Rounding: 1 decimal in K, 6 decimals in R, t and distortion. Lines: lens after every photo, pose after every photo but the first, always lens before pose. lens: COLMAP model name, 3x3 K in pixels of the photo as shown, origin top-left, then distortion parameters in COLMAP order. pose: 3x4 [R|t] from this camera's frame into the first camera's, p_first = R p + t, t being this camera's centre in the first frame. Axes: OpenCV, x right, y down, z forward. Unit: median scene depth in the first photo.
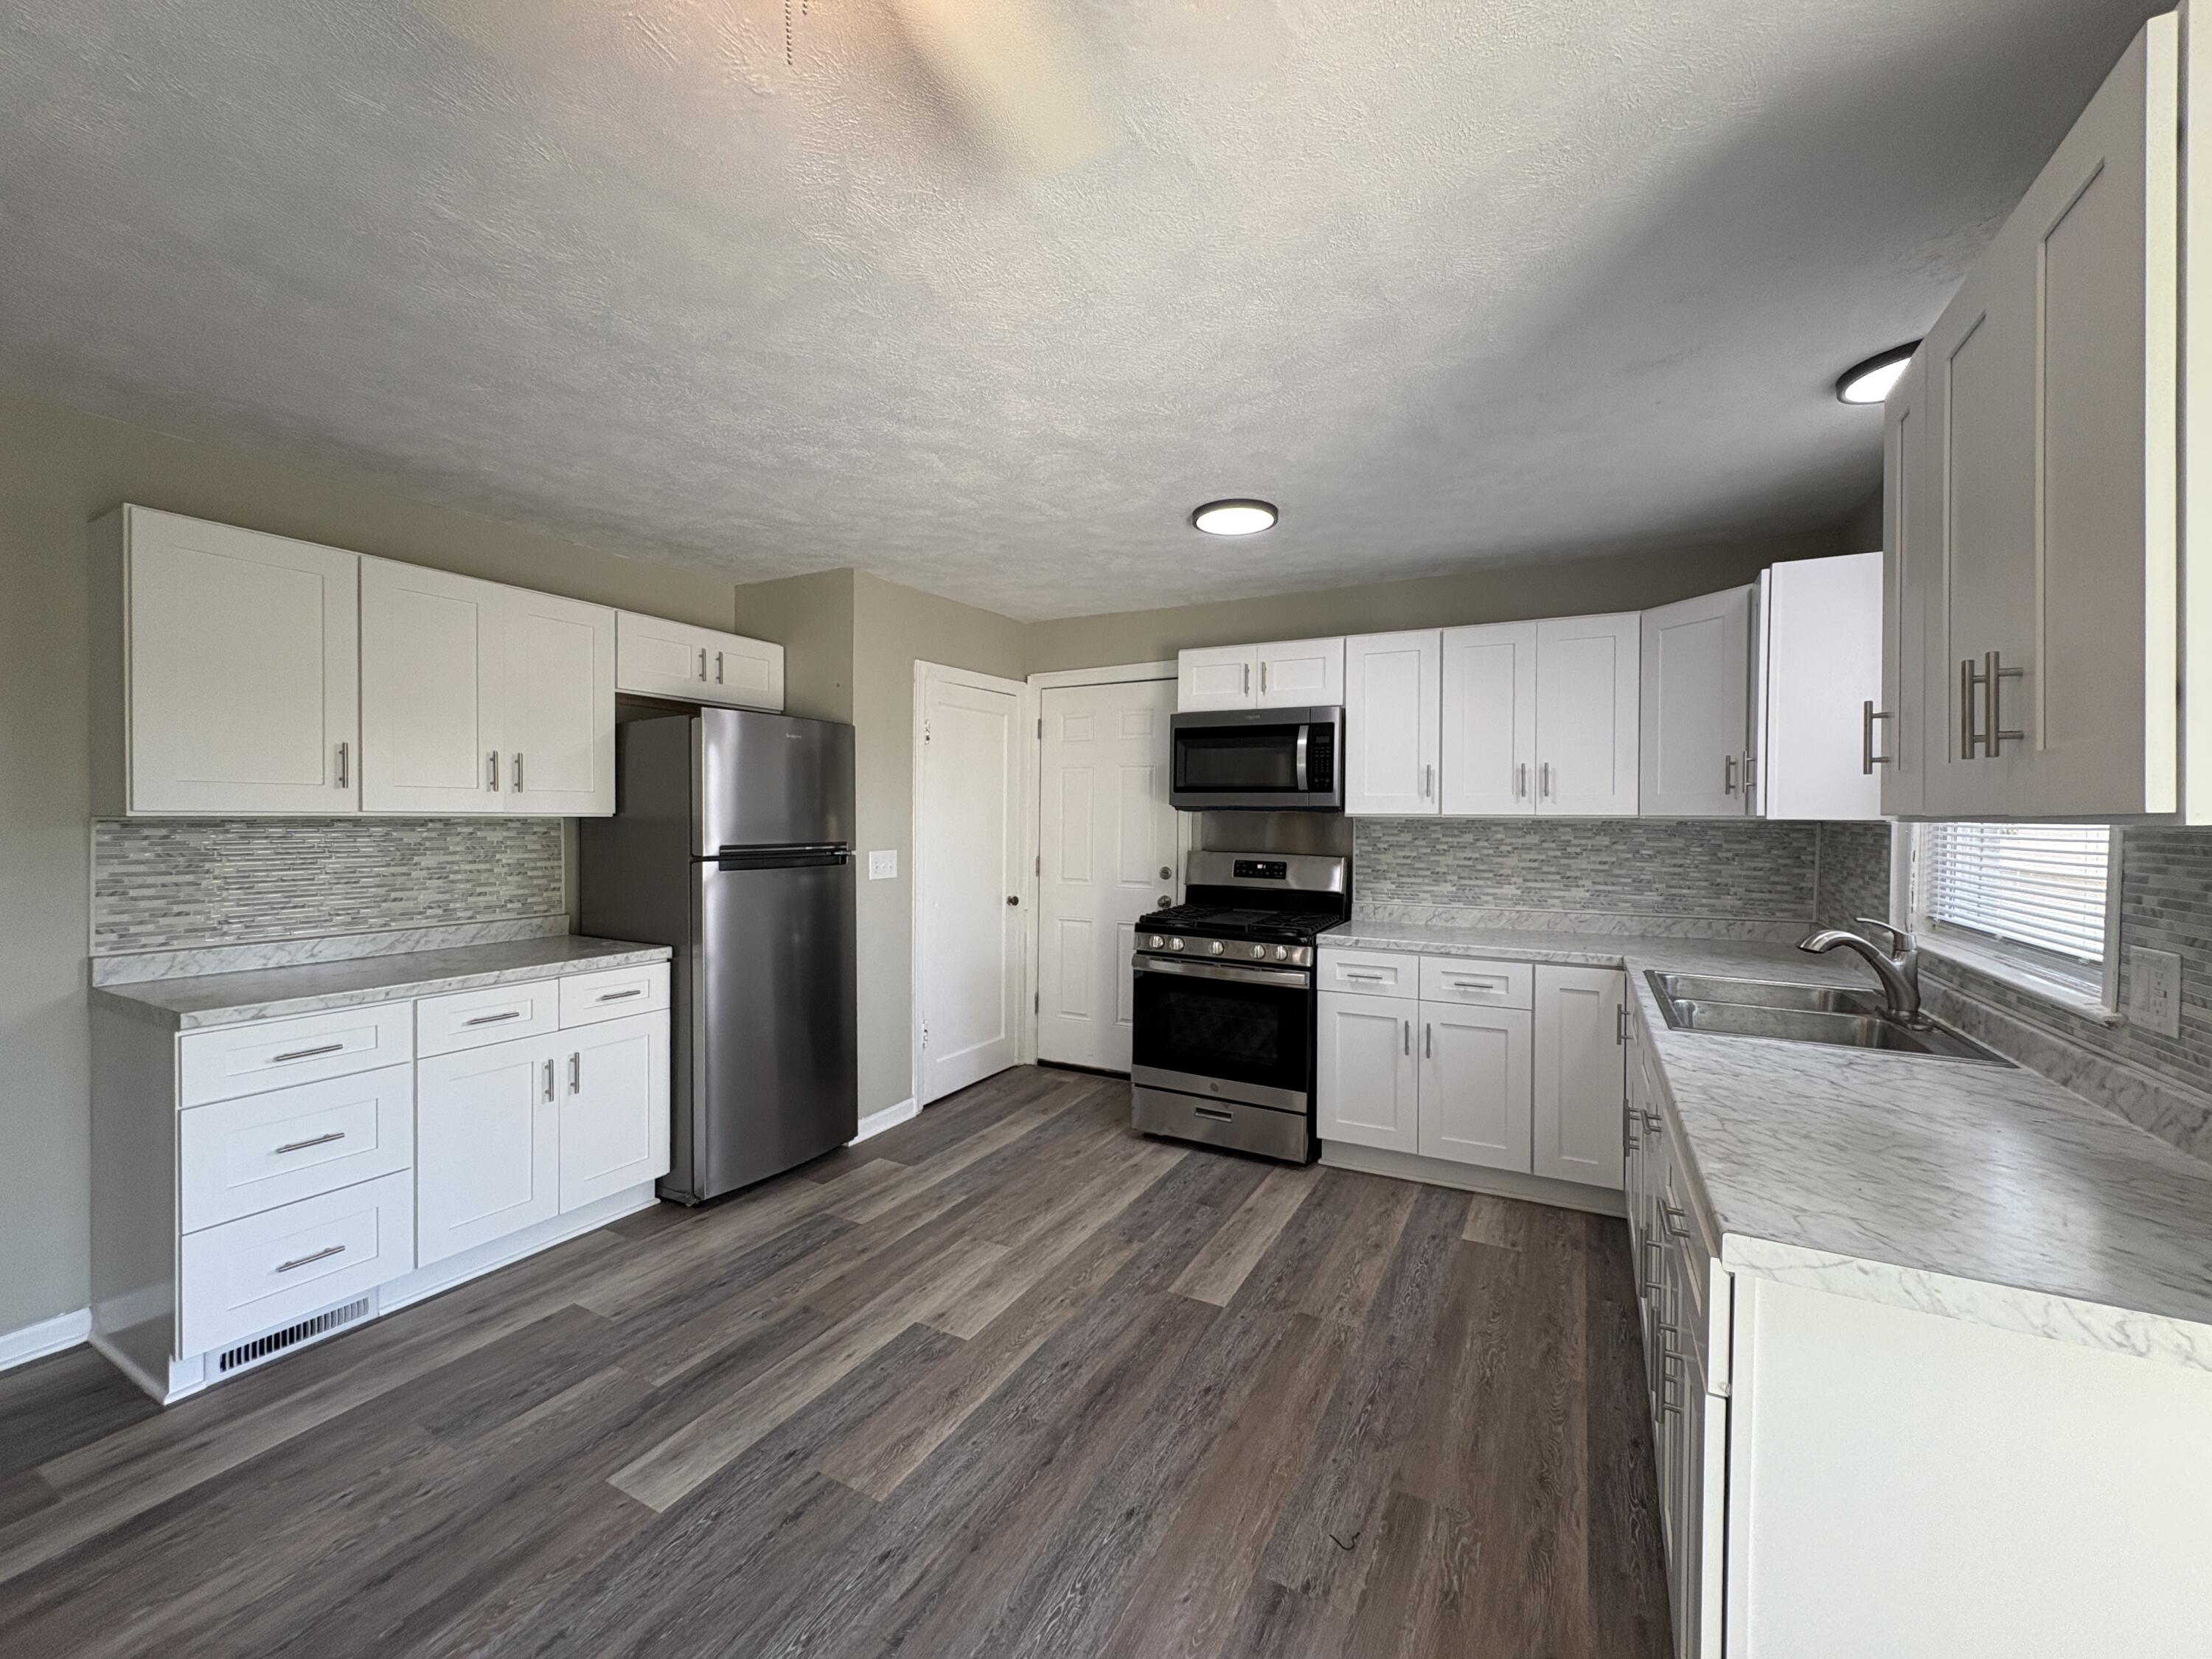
lens RADIAL K [[876.7, 0, 1107.6], [0, 876.7, 830.1], [0, 0, 1]] dist [-0.002677, 0.000820]
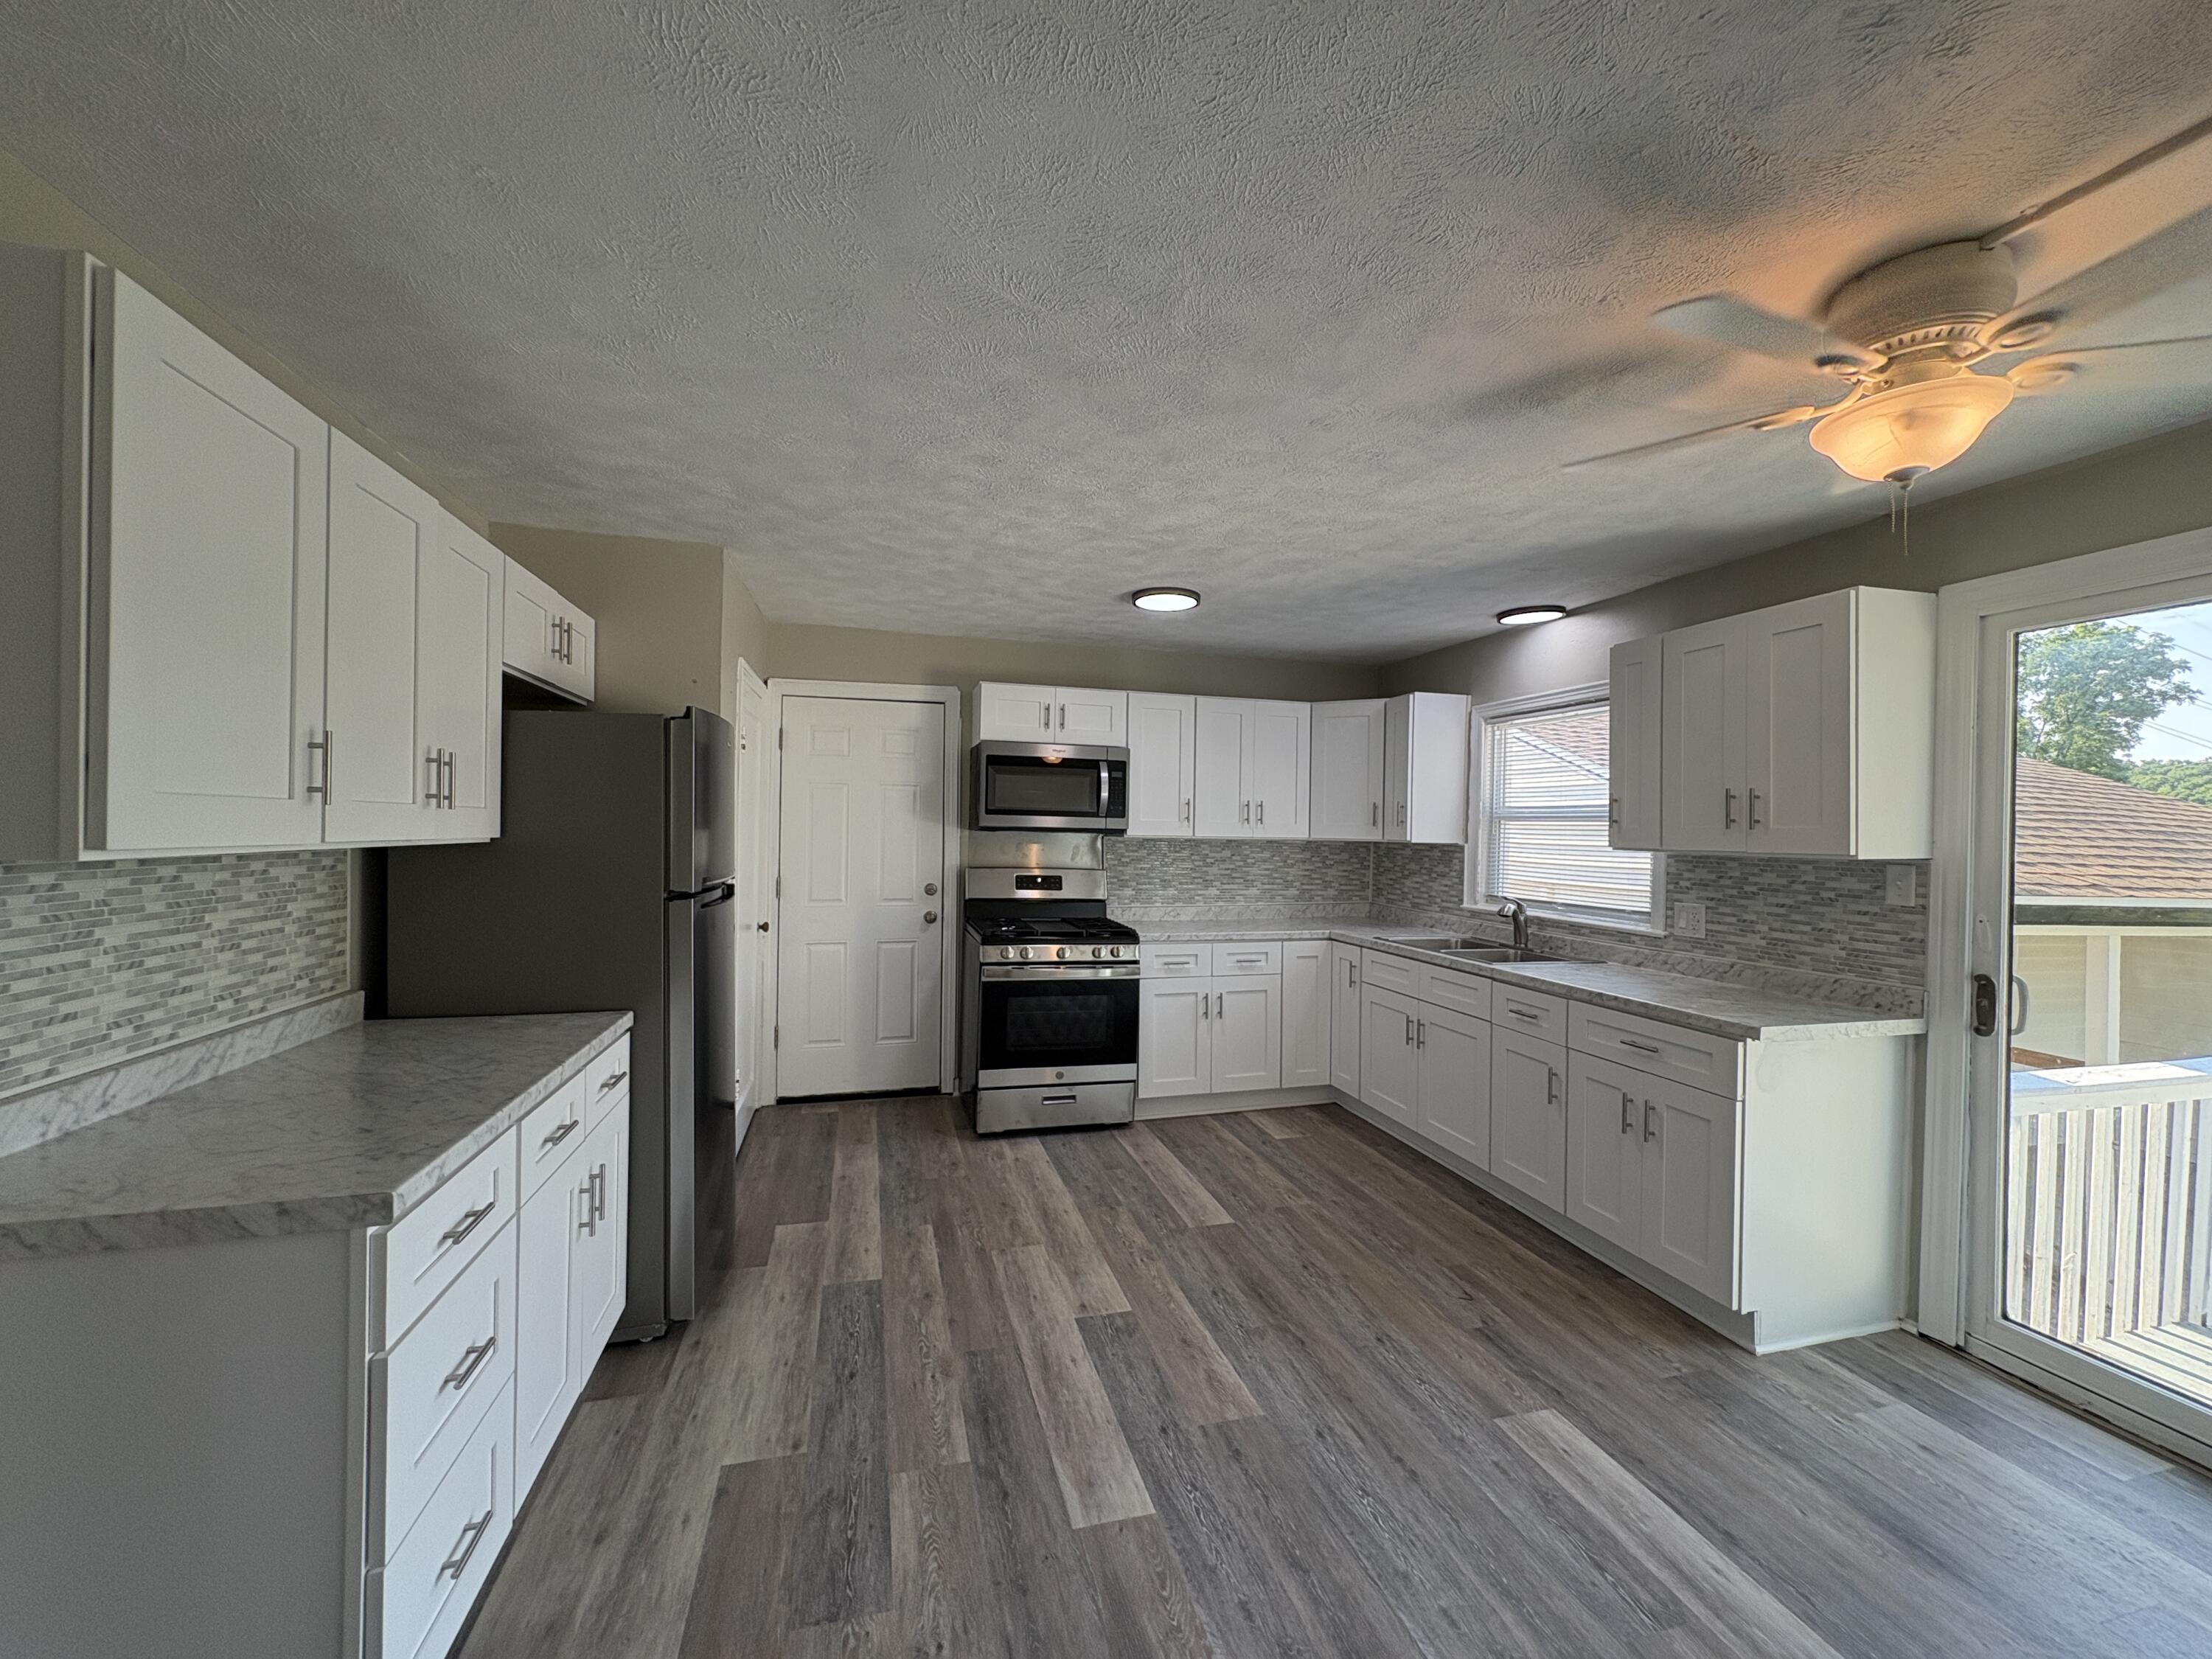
lens RADIAL K [[876.7, 0, 1106.0], [0, 876.7, 829.2], [0, 0, 1]] dist [-0.002677, 0.000820]
pose [[0.727052, 0.004880, 0.686565, -0.726109], [-0.000950, 0.999981, -0.006101, -0.023238], [-0.686582, 0.003783, 0.727043, 0.150530]]
